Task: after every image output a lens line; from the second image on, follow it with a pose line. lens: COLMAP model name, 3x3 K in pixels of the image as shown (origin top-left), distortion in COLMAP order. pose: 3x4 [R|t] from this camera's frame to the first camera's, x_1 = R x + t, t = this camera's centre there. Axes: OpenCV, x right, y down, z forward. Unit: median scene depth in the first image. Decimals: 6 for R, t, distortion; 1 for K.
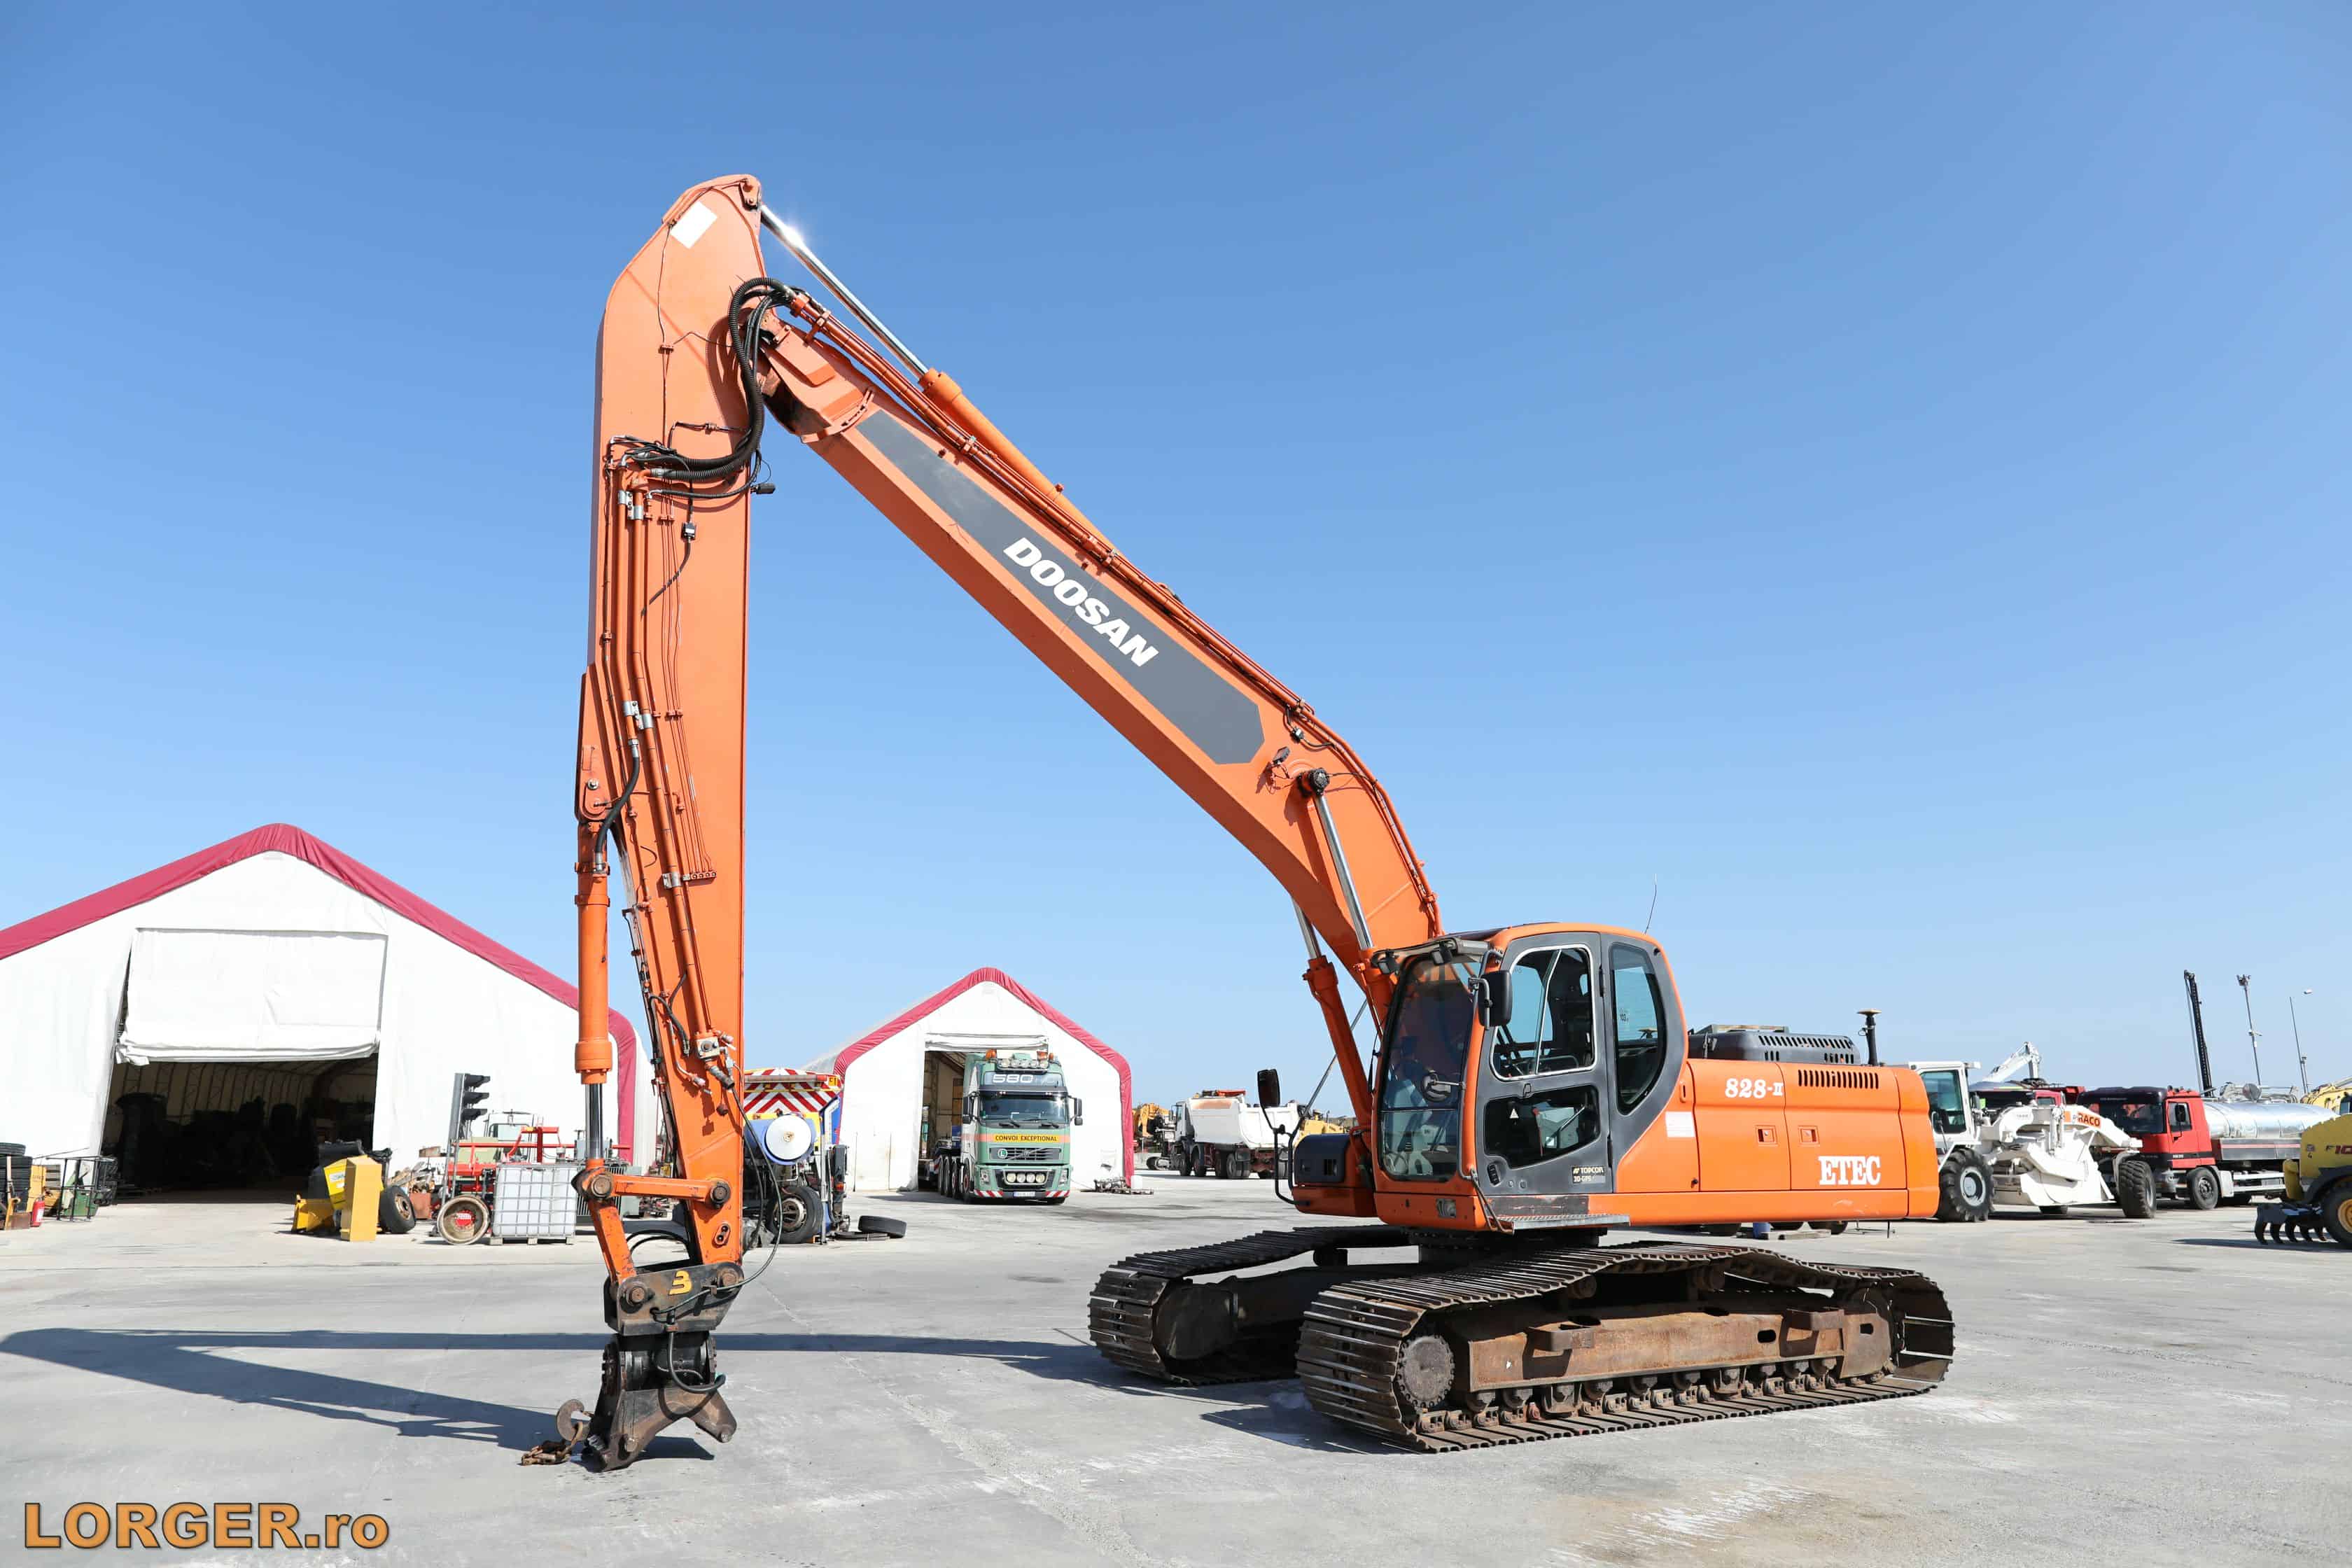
lens RADIAL K [[1607.3, 0, 1174.3], [0, 1607.3, 777.6], [0, 0, 1]] dist [-0.047149, 0.041195]
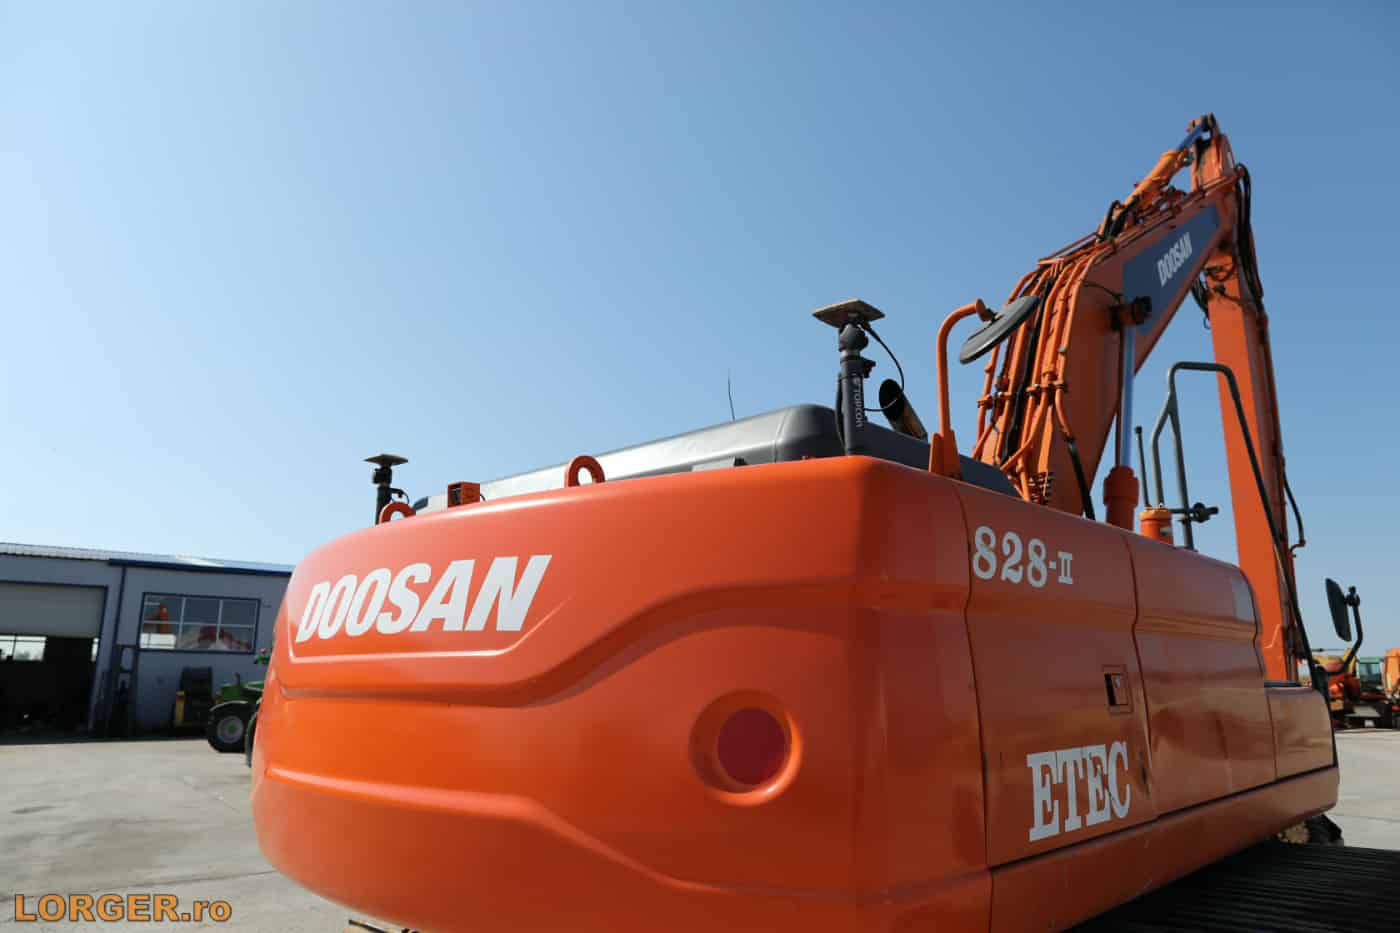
lens RADIAL K [[956.7, 0, 699.0], [0, 956.7, 462.7], [0, 0, 1]] dist [-0.047149, 0.041195]
pose [[0.947863, 0.066445, 0.311675, 0.283367], [-0.069986, 0.997548, 0.000179, 0.188124], [-0.310899, -0.021982, 0.950189, 0.864334]]
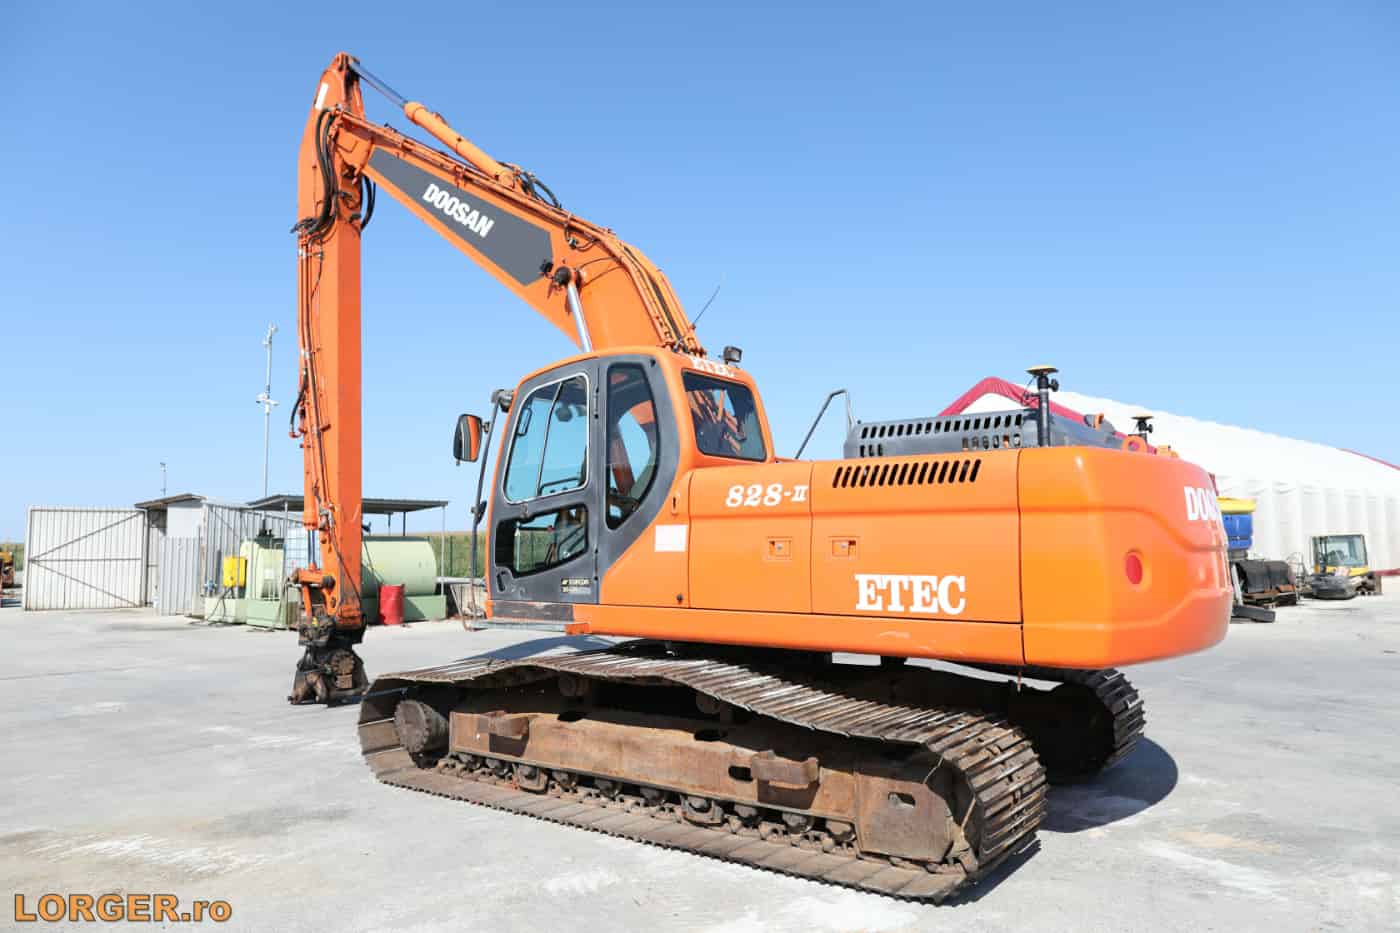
lens RADIAL K [[956.7, 0, 699.0], [0, 956.7, 462.7], [0, 0, 1]] dist [-0.047149, 0.041195]
pose [[0.415139, -0.088450, -0.905448, 0.831807], [0.209027, 0.977910, 0.000308, 0.173639], [0.885419, -0.189391, 0.424457, 0.768906]]
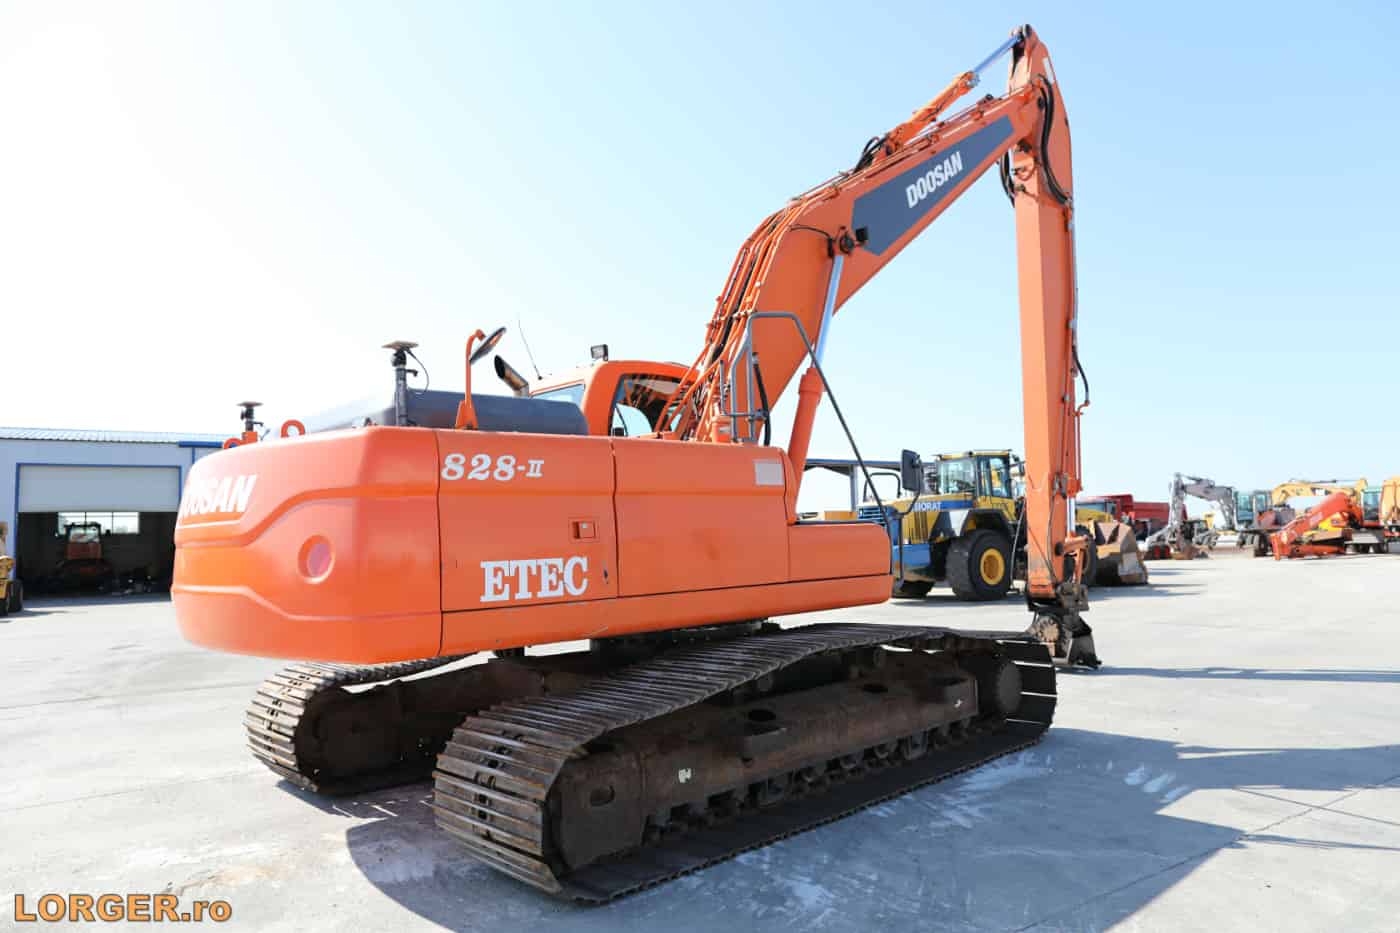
lens RADIAL K [[982.3, 0, 717.6], [0, 982.3, 460.6], [0, 0, 1]] dist [-0.048708, 0.002284]
pose [[0.966975, -0.018841, 0.254174, 0.410665], [-0.021601, 0.987618, 0.155387, 0.130080], [-0.253955, -0.155745, 0.954594, 0.594244]]
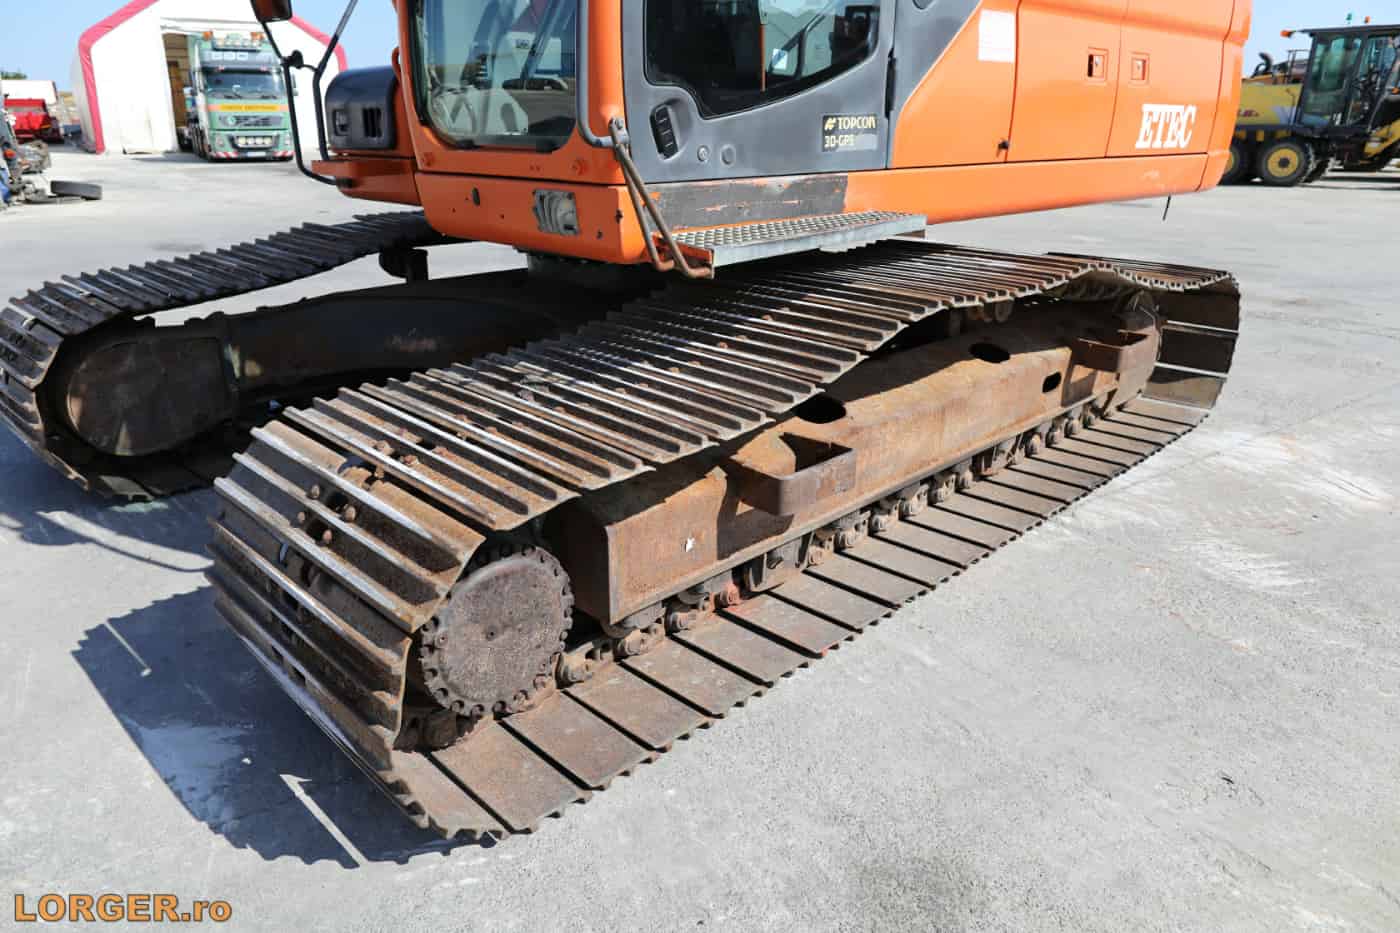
lens RADIAL K [[956.7, 0, 699.0], [0, 956.7, 462.7], [0, 0, 1]] dist [-0.047149, 0.041195]
pose [[0.964249, -0.095407, 0.247226, 0.125802], [-0.054666, 0.841257, 0.537864, 0.169416], [-0.259296, -0.532150, 0.805966, 0.683264]]
